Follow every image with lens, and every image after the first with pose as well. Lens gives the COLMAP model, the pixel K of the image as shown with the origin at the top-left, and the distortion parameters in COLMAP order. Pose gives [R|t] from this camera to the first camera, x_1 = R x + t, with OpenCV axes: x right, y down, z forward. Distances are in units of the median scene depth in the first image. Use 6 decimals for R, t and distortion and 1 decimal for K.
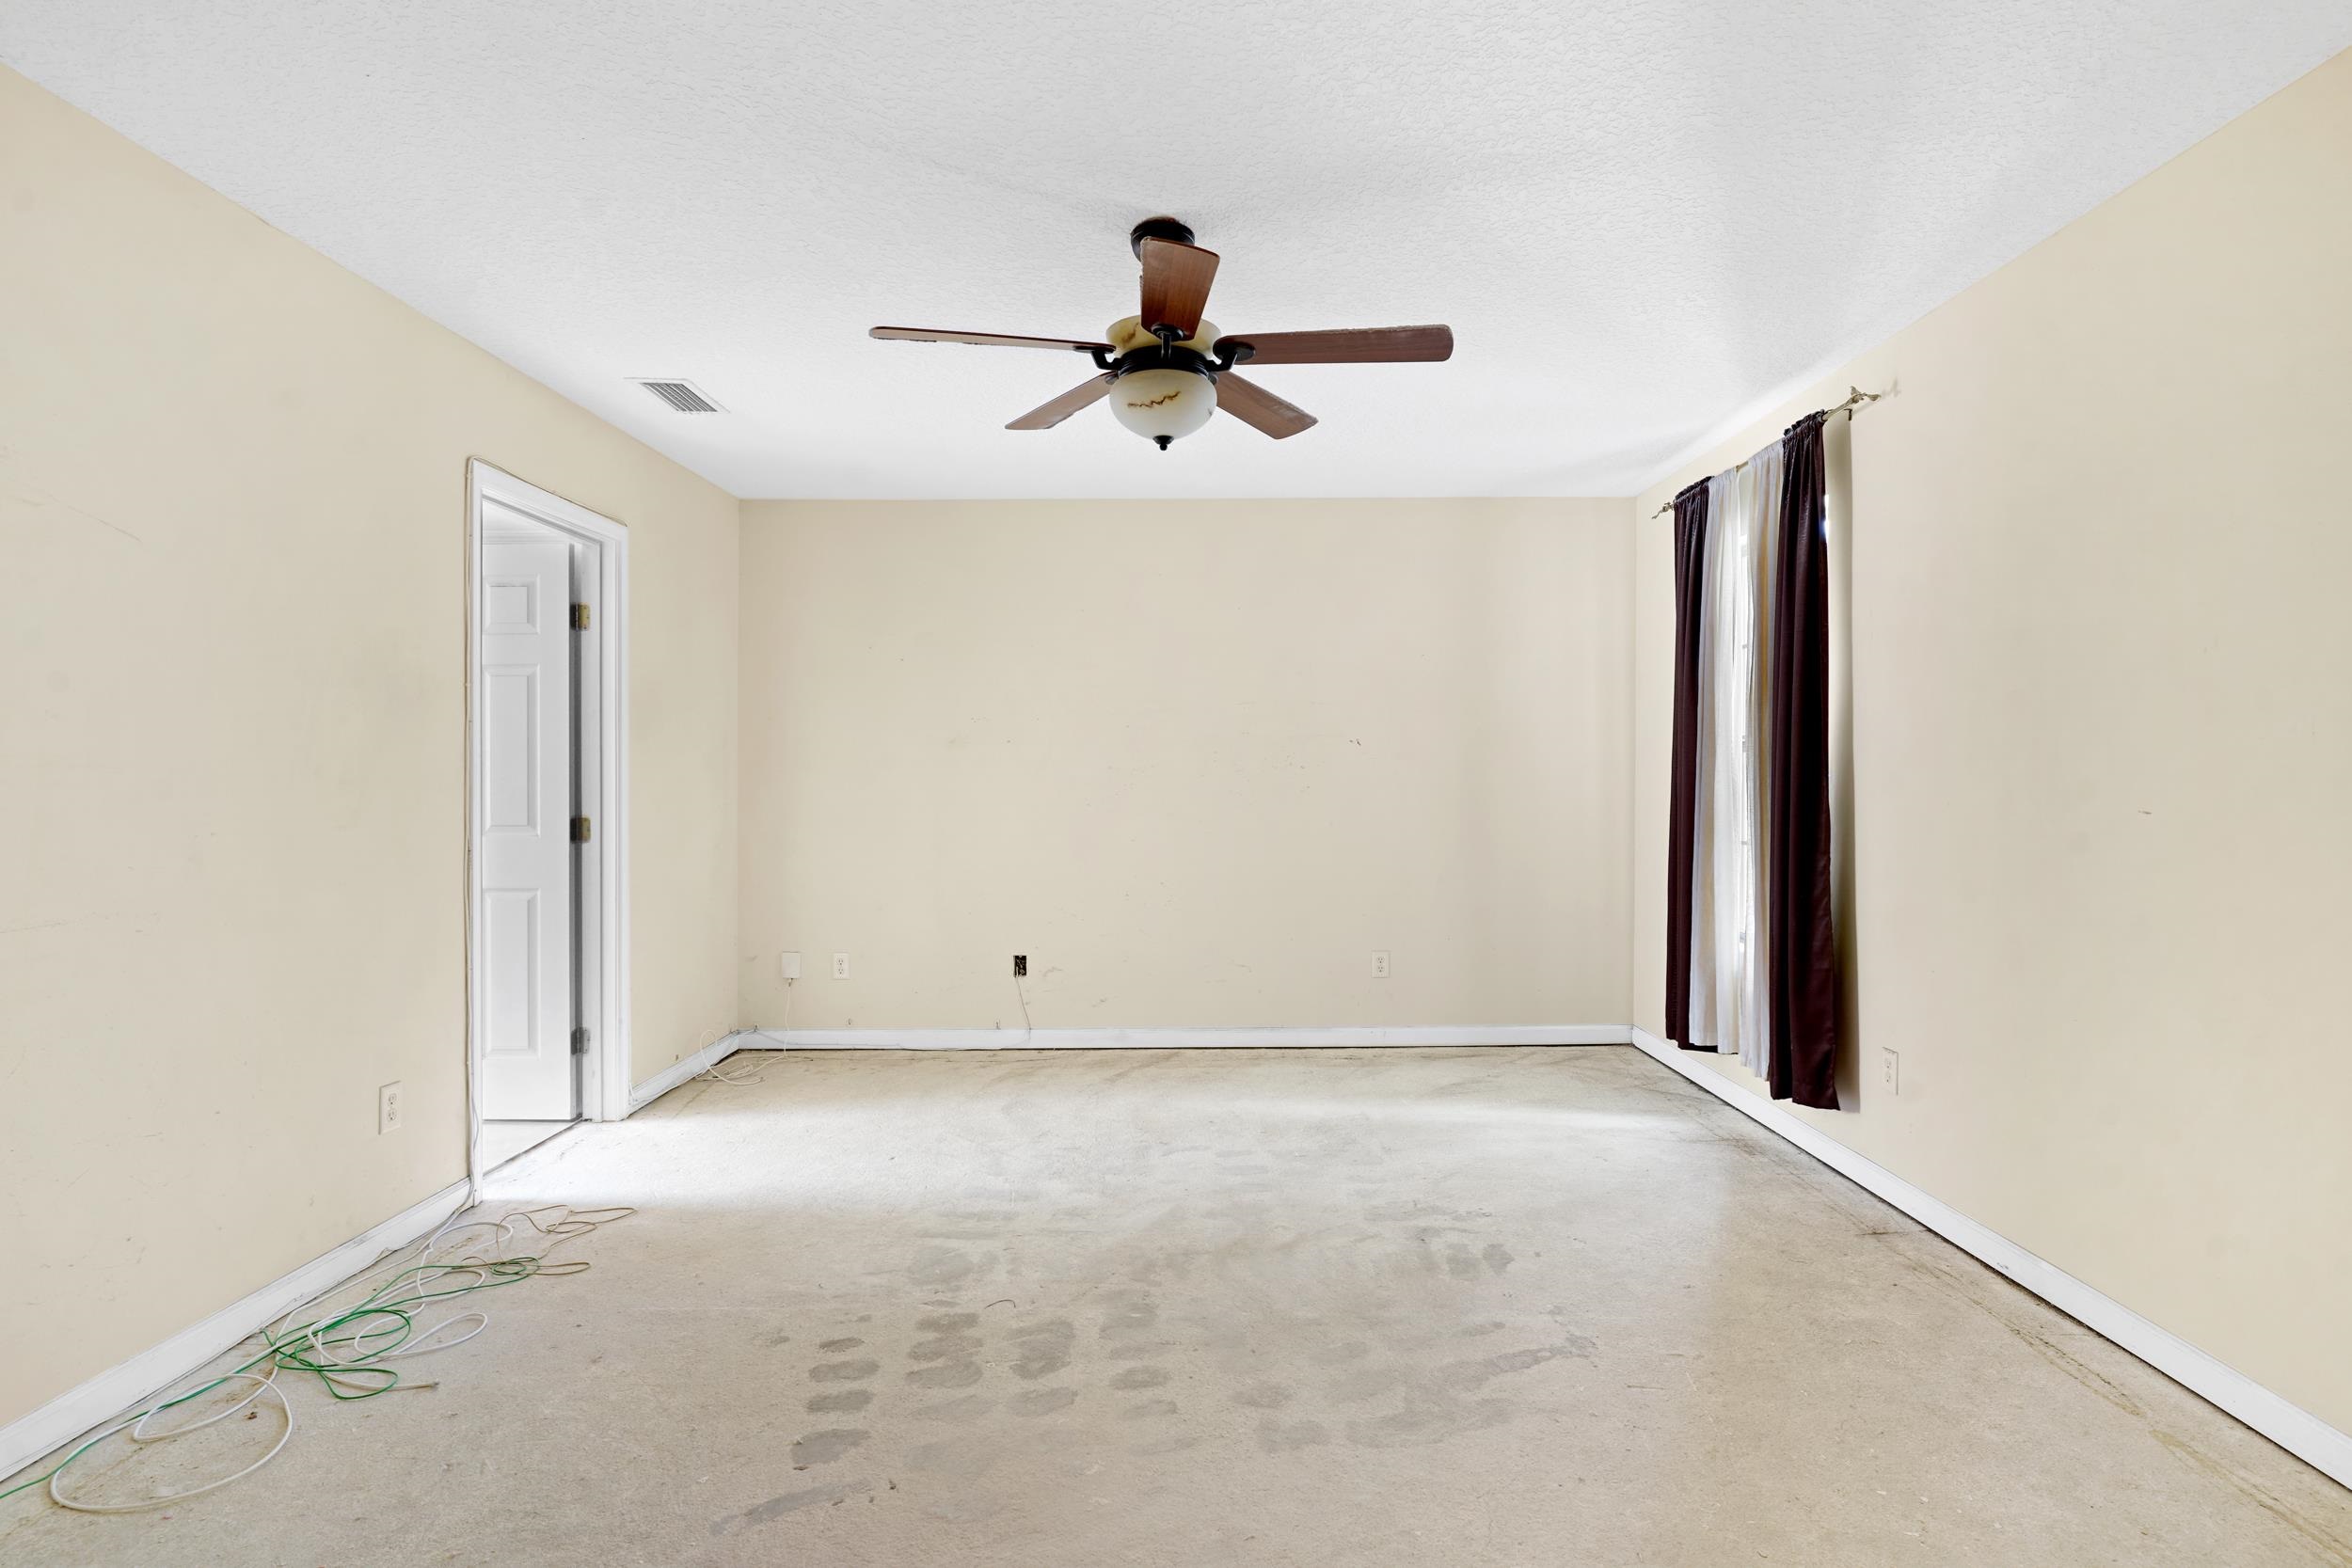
lens RADIAL K [[1168.5, 0, 1164.4], [0, 1168.5, 779.4], [0, 0, 1]] dist [-0.013182, 0.007987]
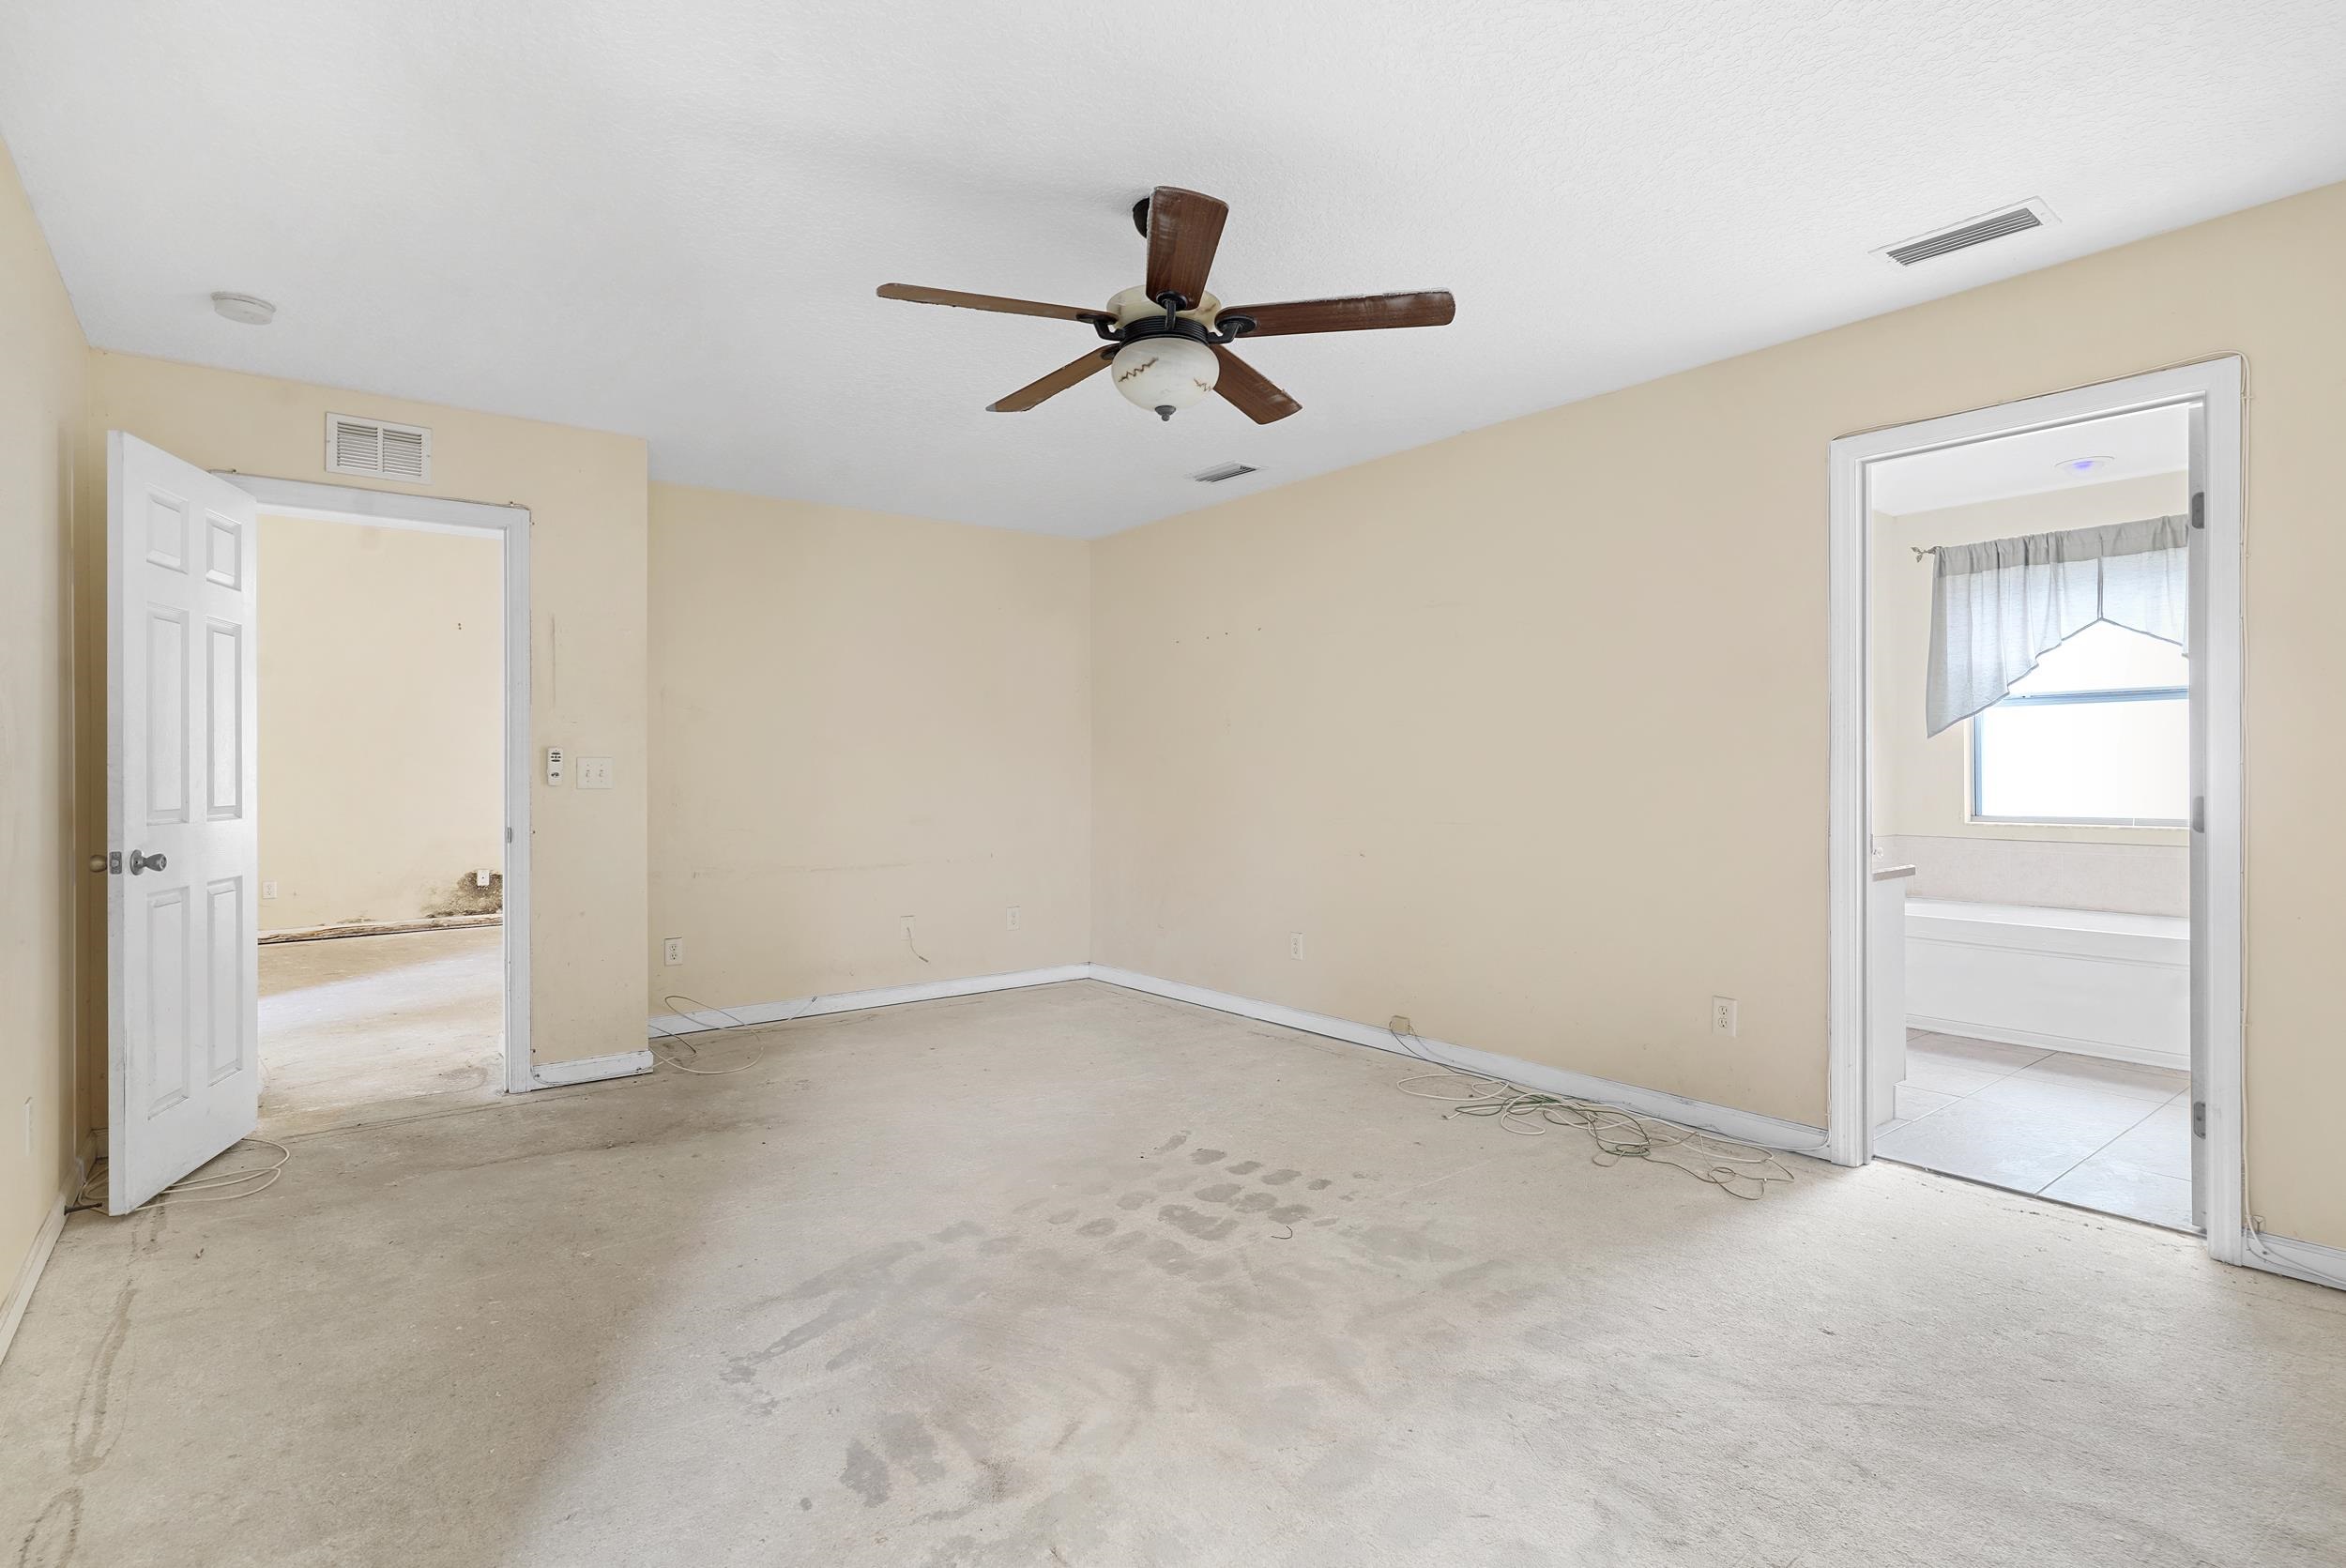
lens RADIAL K [[1165.6, 0, 1161.5], [0, 1165.6, 779.5], [0, 0, 1]] dist [-0.013182, 0.007987]
pose [[-0.777734, 0.010959, -0.628498, 0.624511], [0.005010, 0.999924, 0.011235, 0.023627], [0.628573, 0.005589, -0.777730, 1.792440]]
